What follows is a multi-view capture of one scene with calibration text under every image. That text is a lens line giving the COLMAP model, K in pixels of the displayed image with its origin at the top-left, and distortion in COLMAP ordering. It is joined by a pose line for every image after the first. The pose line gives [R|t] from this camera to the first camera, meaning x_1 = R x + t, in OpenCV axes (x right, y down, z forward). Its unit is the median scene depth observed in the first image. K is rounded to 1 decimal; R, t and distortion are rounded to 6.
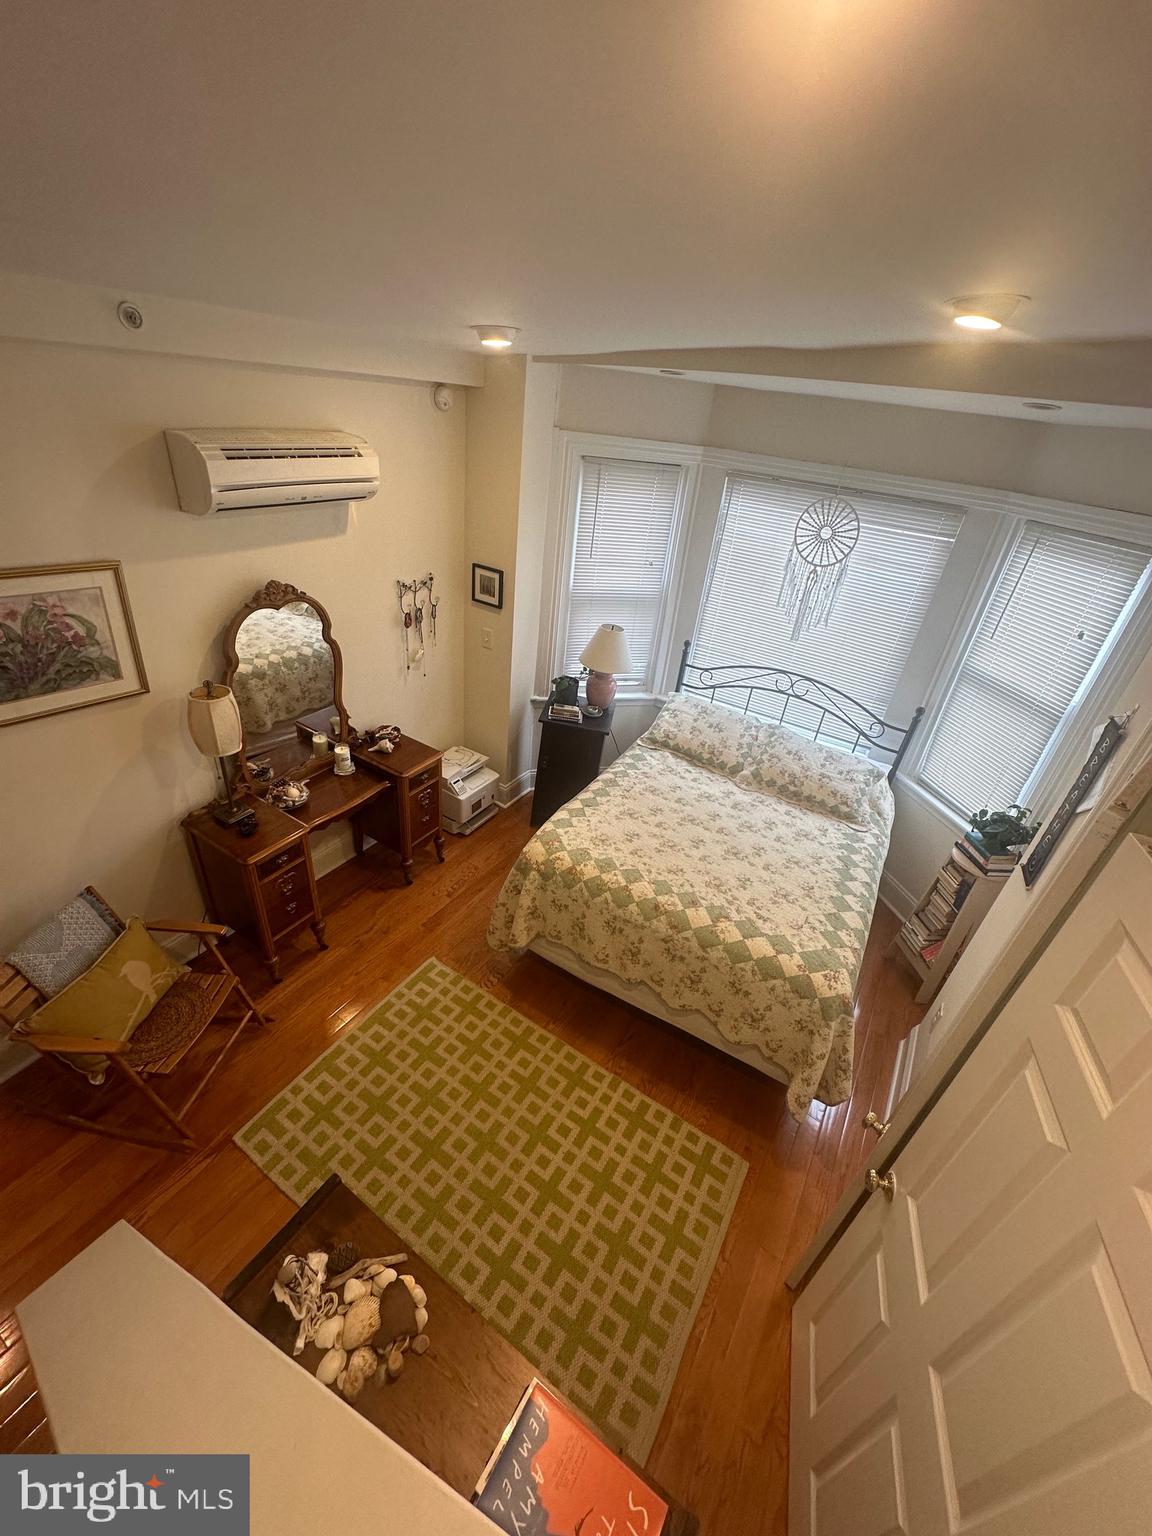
lens RADIAL K [[608.9, 0, 578.3], [0, 608.9, 766.2], [0, 0, 1]] dist [-0.002728, 0.000382]
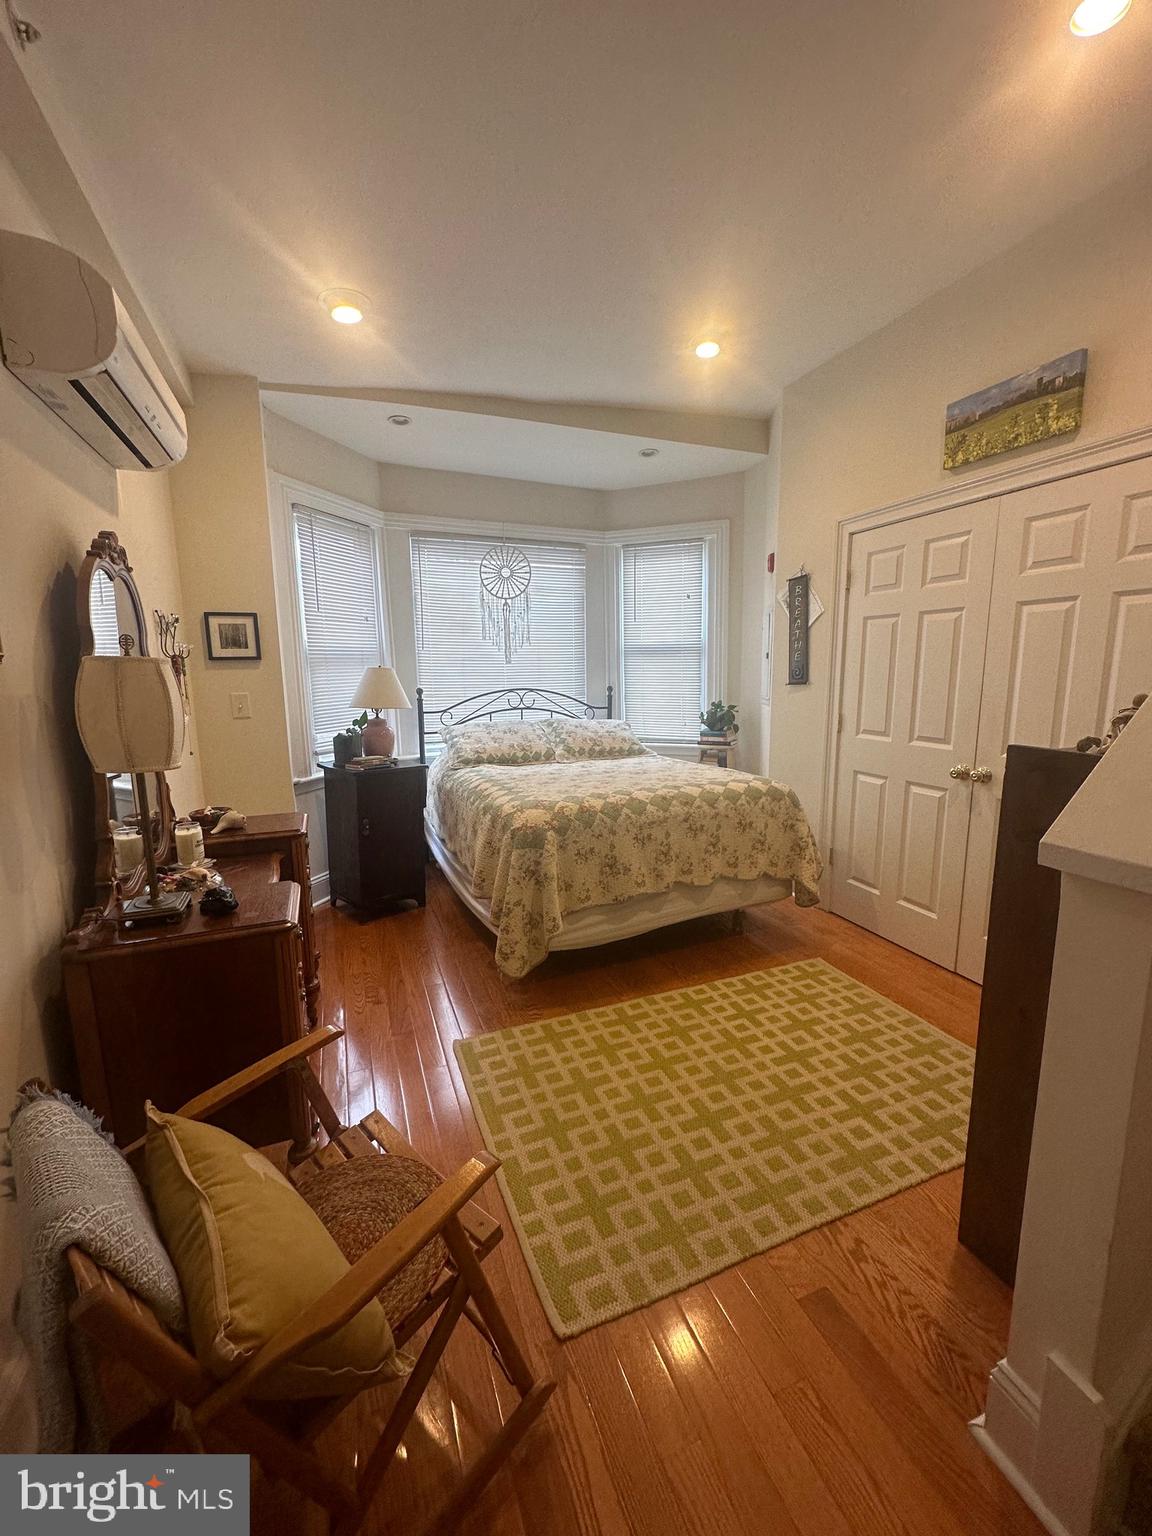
lens RADIAL K [[608.9, 0, 576.6], [0, 608.9, 766.0], [0, 0, 1]] dist [-0.002728, 0.000382]
pose [[0.585246, -0.238393, 0.775020, -0.593952], [0.479190, 0.872727, -0.093406, 0.156736], [-0.654113, 0.426047, 0.624995, 0.300719]]
